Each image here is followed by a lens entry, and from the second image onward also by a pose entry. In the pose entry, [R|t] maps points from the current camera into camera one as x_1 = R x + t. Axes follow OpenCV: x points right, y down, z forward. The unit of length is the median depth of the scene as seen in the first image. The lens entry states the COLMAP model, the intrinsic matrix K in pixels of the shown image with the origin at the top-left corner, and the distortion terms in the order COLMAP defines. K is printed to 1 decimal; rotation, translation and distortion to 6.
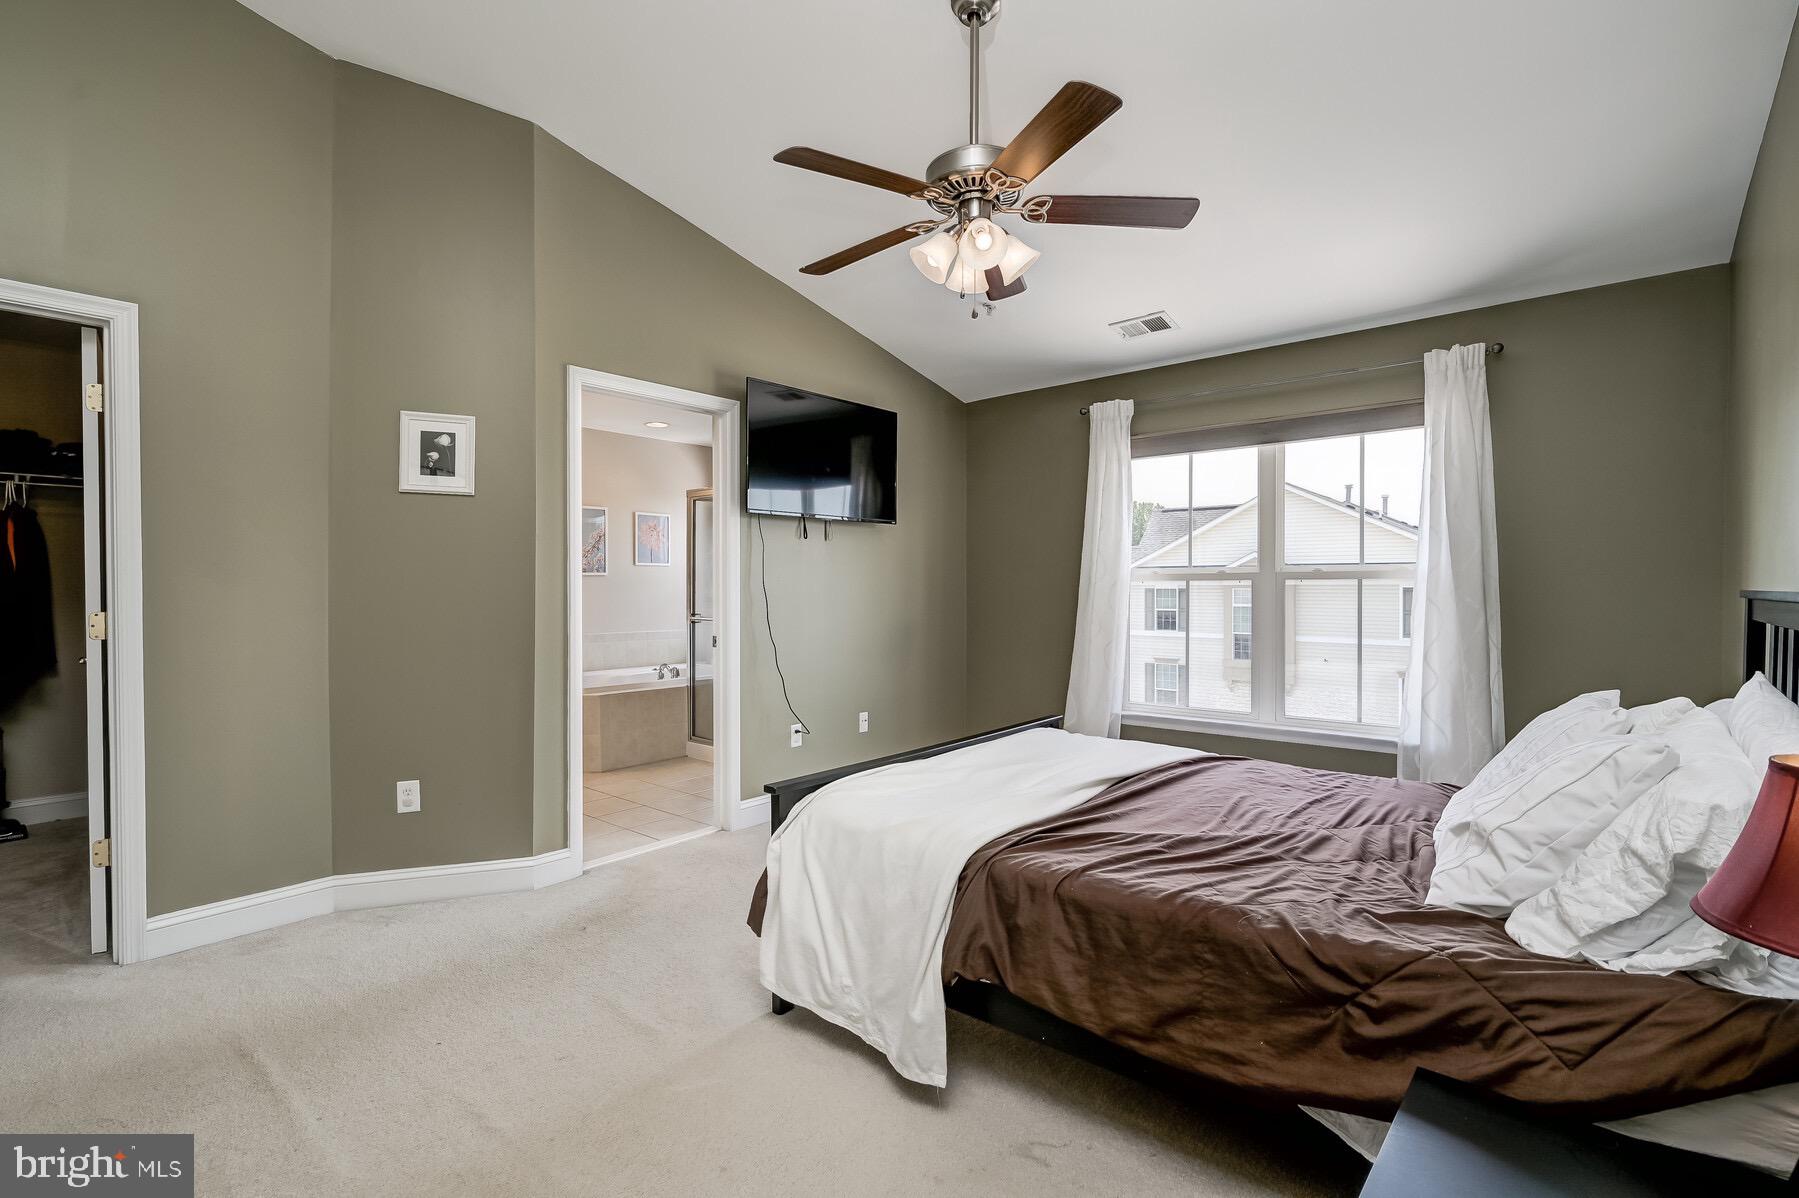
lens RADIAL K [[827.4, 0, 899.5], [0, 827.4, 599.0], [0, 0, 1]] dist [0.002882, 0.000259]
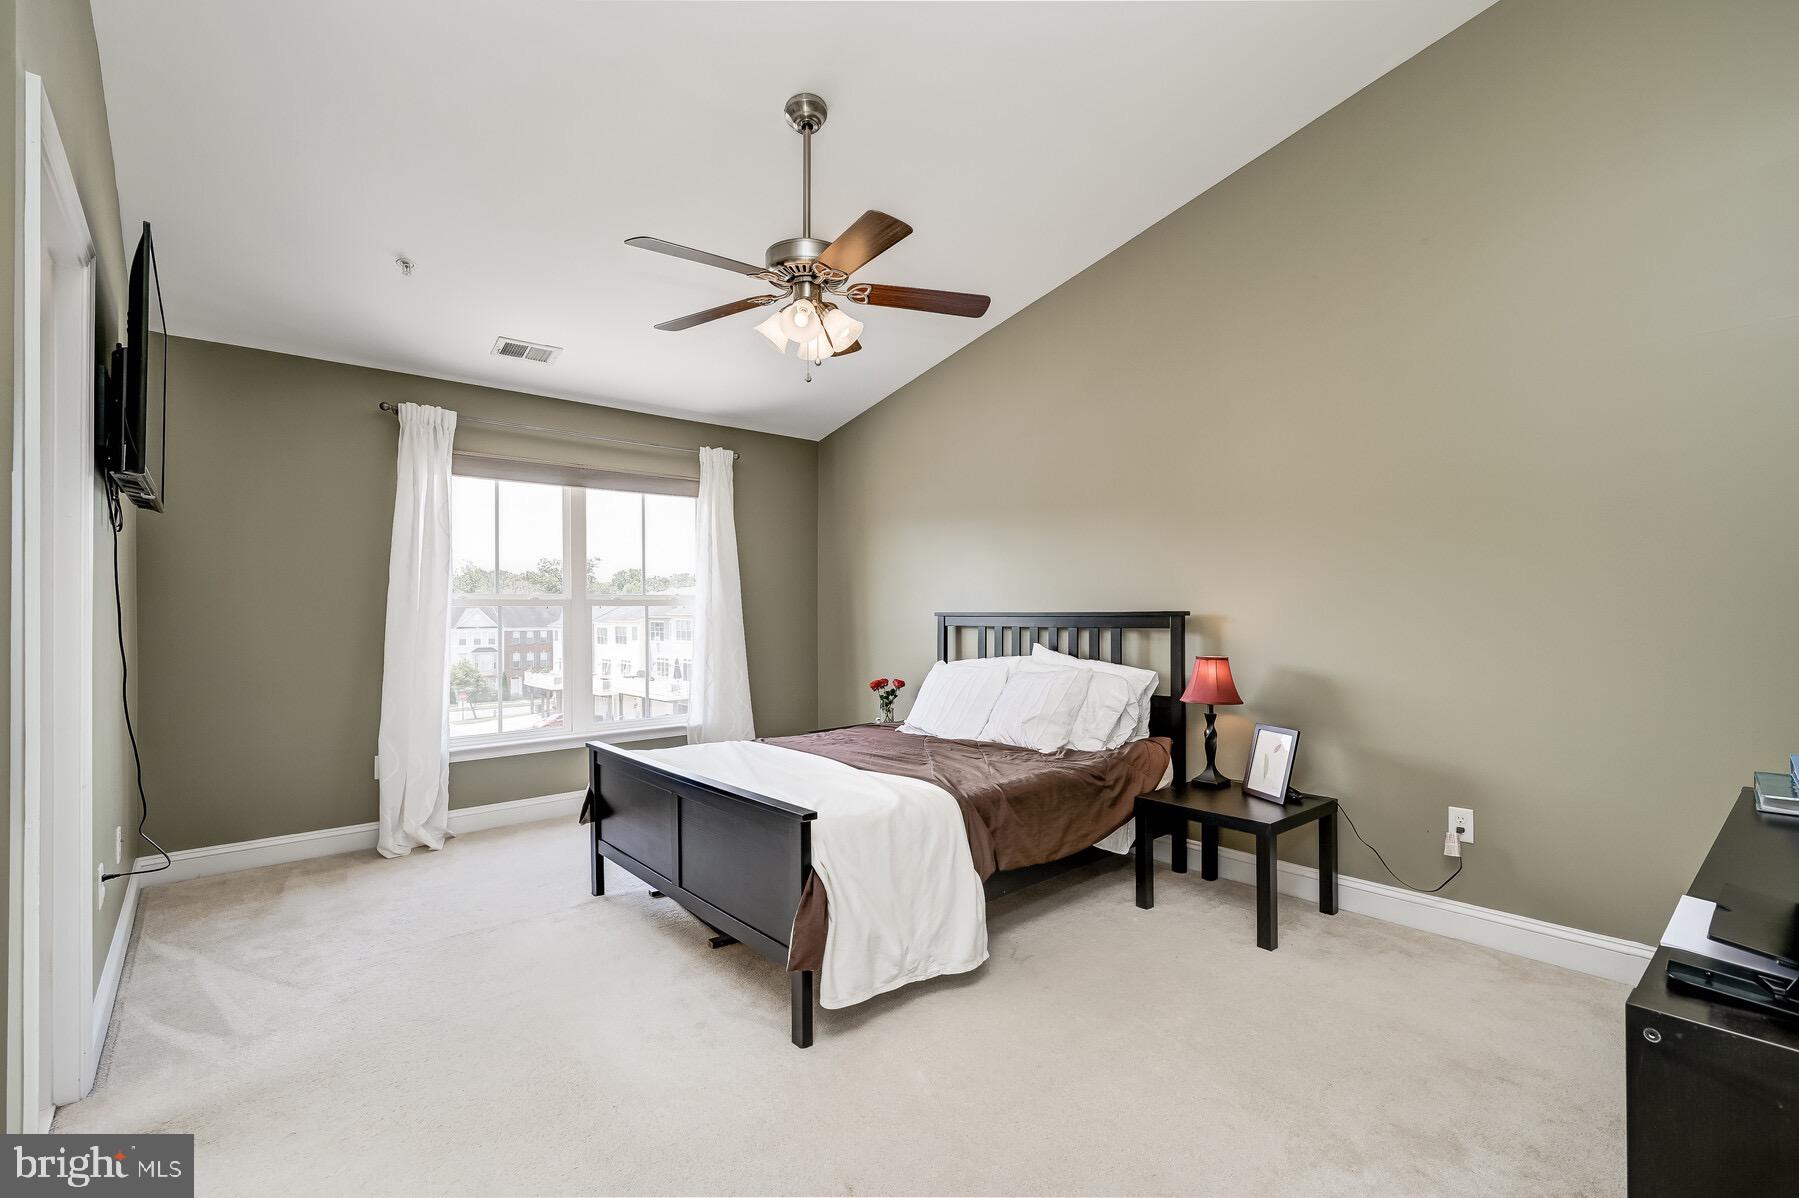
lens RADIAL K [[792.2, 0, 910.0], [0, 792.2, 603.6], [0, 0, 1]] dist [-0.001266, -0.000076]
pose [[0.149716, 0.011554, 0.988662, -0.658343], [0.019405, 0.999705, -0.014621, -0.001895], [-0.988539, 0.021374, 0.149448, 0.455615]]
